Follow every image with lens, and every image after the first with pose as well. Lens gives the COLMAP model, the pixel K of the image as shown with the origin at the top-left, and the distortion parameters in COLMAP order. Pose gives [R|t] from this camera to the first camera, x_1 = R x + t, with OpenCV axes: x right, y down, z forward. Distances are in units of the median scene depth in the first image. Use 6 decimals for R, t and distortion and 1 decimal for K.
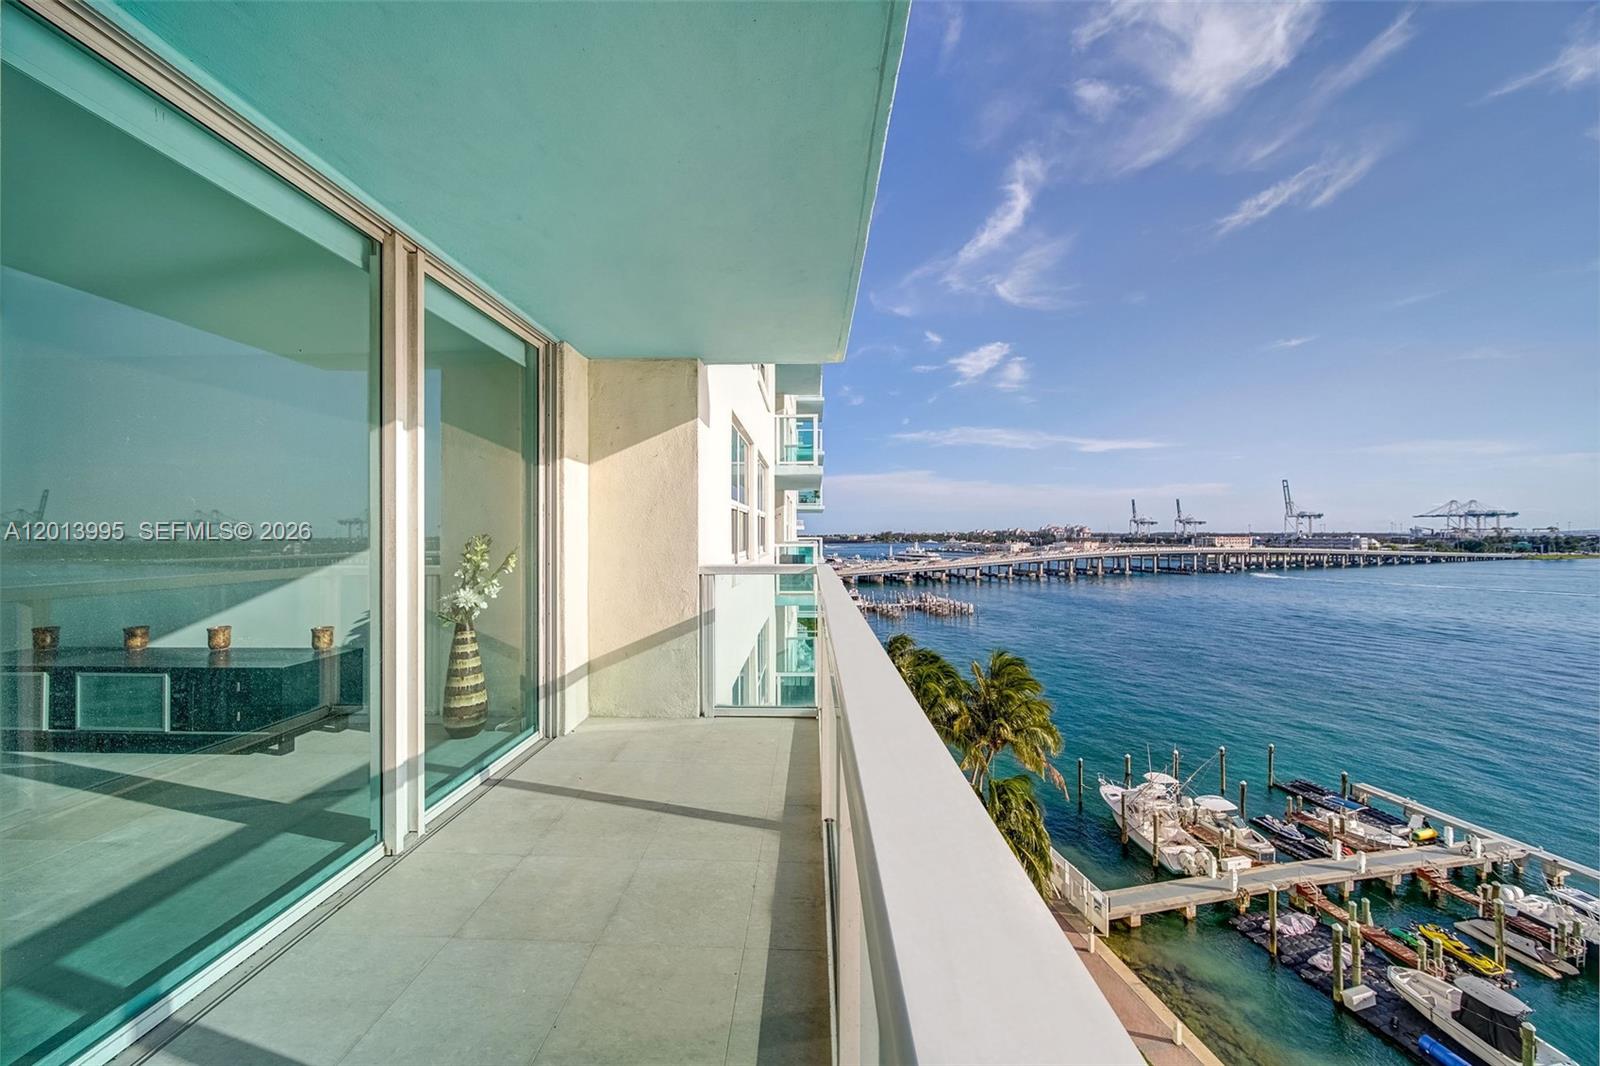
lens RADIAL K [[551.6, 0, 798.4], [0, 551.6, 526.2], [0, 0, 1]] dist [0.001160, -0.002556]
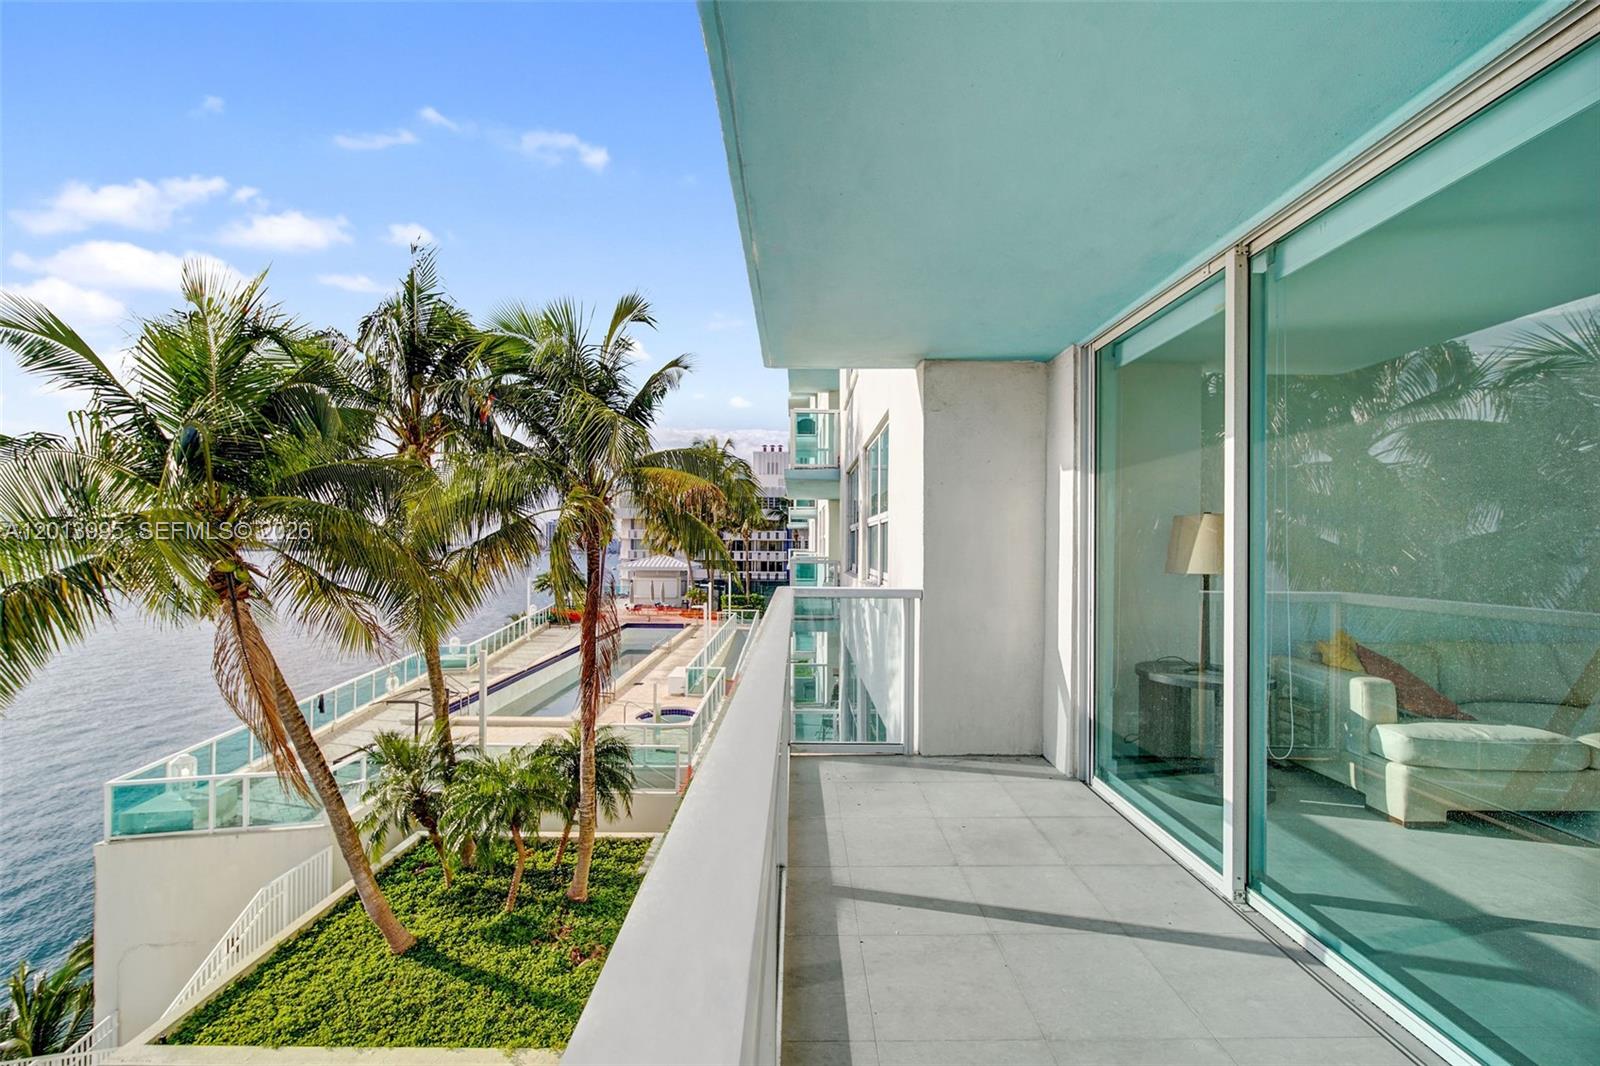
lens RADIAL K [[609.3, 0, 800.0], [0, 609.3, 533.0], [0, 0, 1]] dist [0.001634, 0.000112]
pose [[-0.999576, 0.003992, -0.028840, 0.048219], [0.004644, 0.999735, -0.022556, -0.023752], [0.028742, -0.022680, -0.999330, 1.951020]]
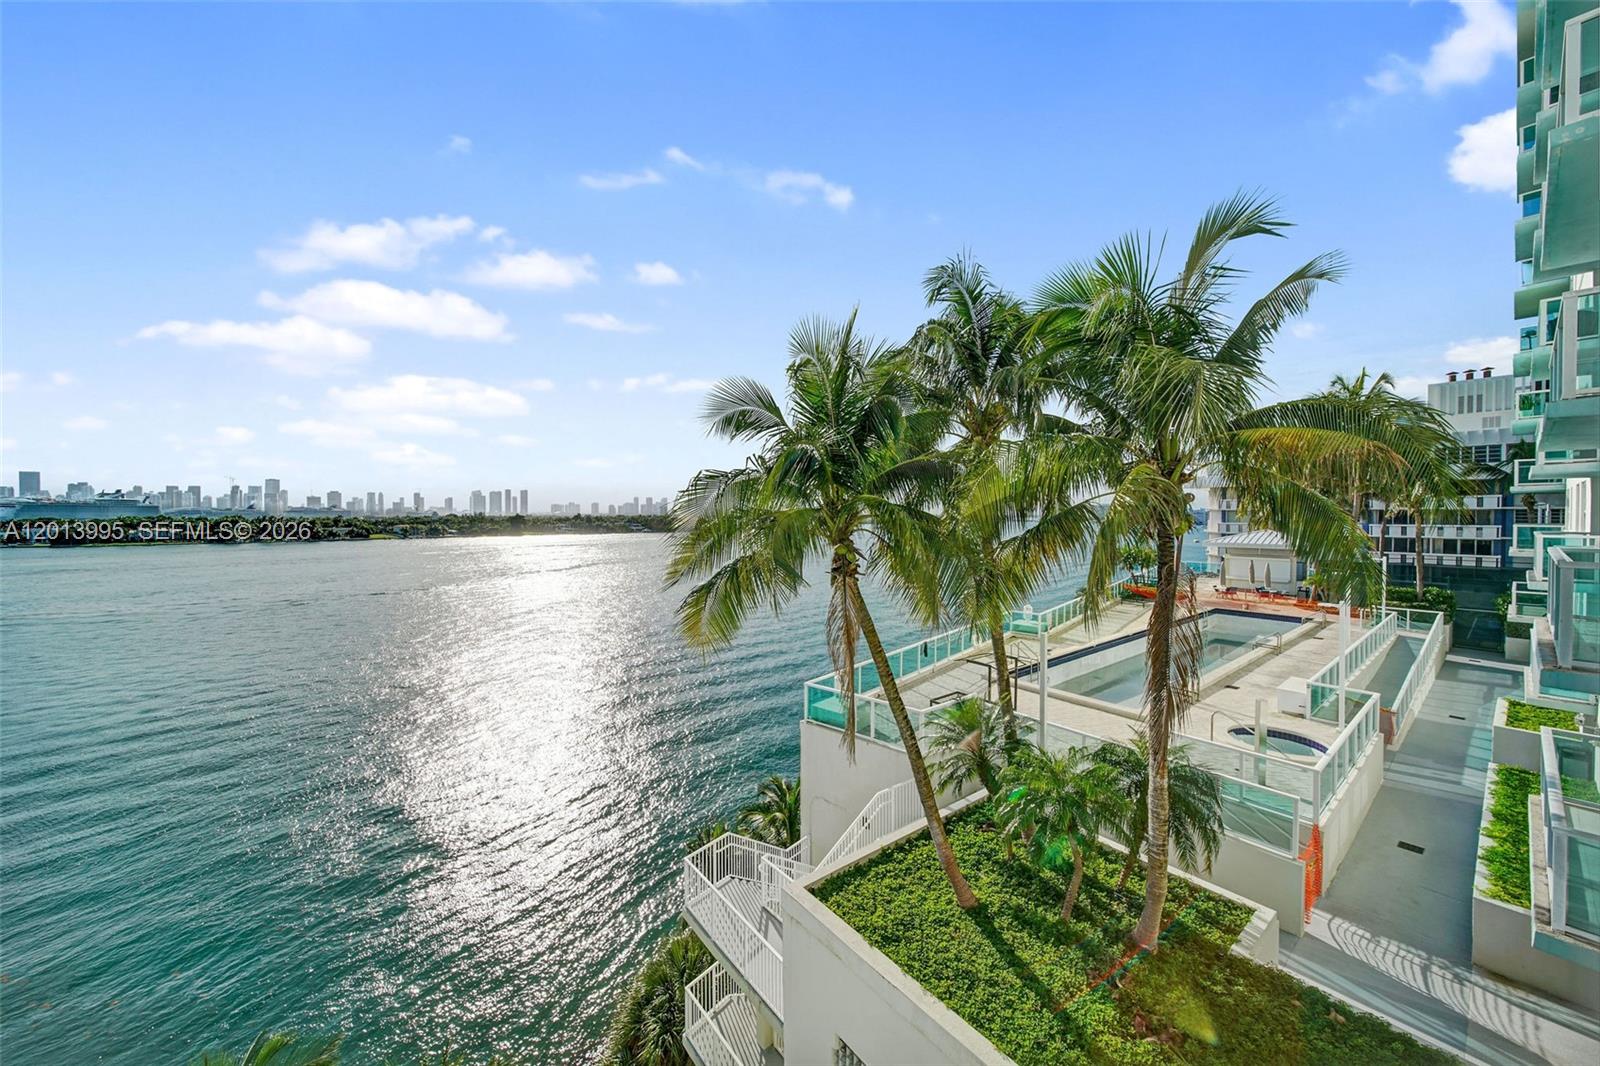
lens RADIAL K [[551.6, 0, 798.4], [0, 551.6, 526.2], [0, 0, 1]] dist [0.001160, -0.002556]
pose [[-0.624509, -0.007184, 0.780984, 0.091752], [0.004824, 0.999903, 0.013055, -0.053031], [-0.781003, 0.011921, -0.624414, 1.777201]]
